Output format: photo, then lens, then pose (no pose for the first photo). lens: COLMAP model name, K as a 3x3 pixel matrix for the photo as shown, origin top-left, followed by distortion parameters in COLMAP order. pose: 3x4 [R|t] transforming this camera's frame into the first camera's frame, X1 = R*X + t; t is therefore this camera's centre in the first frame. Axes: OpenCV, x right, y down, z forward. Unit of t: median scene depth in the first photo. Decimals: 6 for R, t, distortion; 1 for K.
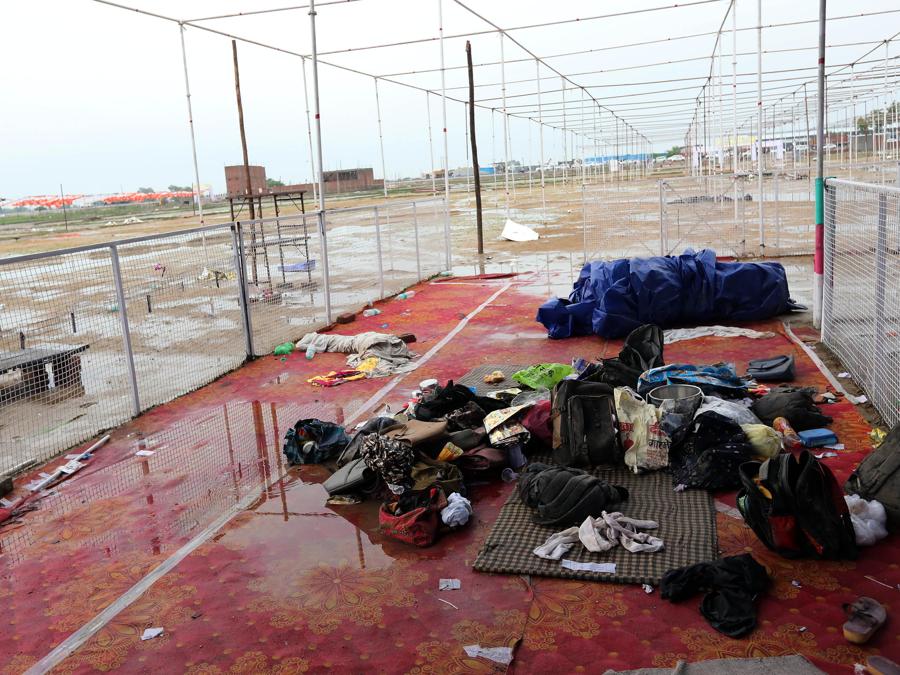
lens RADIAL K [[840.1, 0, 450.0], [0, 840.1, 337.5], [0, 0, 1]] dist [0.010791, 0.013914]
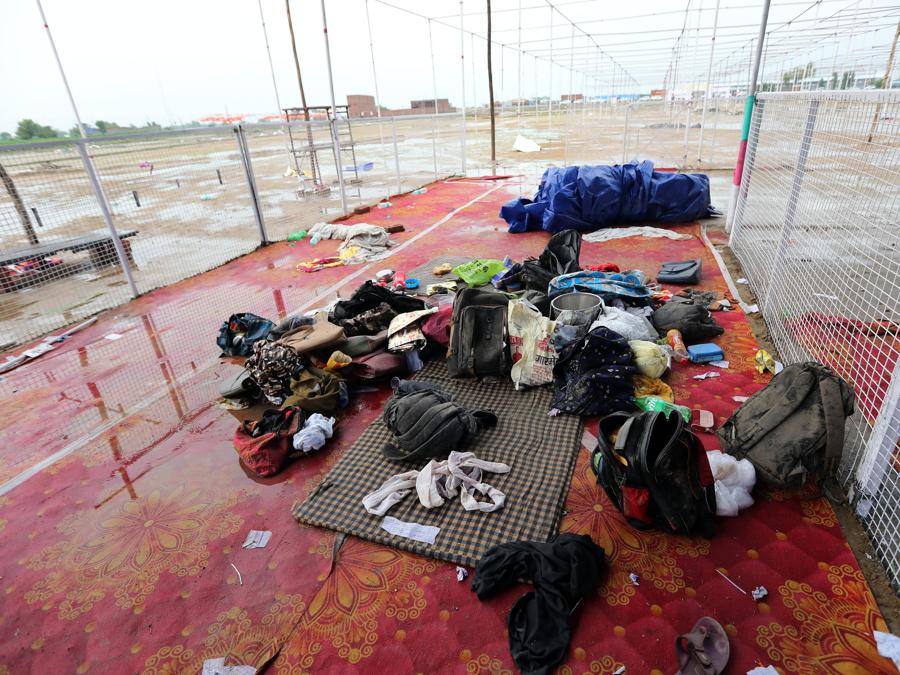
lens RADIAL K [[505.0, 0, 475.4], [0, 505.0, 372.4], [0, 0, 1]] dist [-0.075248, 0.044528]
pose [[0.998325, 0.041606, -0.040212, 0.174701], [-0.027803, 0.954400, 0.297232, -0.032901], [0.050745, -0.295616, 0.953958, 0.383443]]
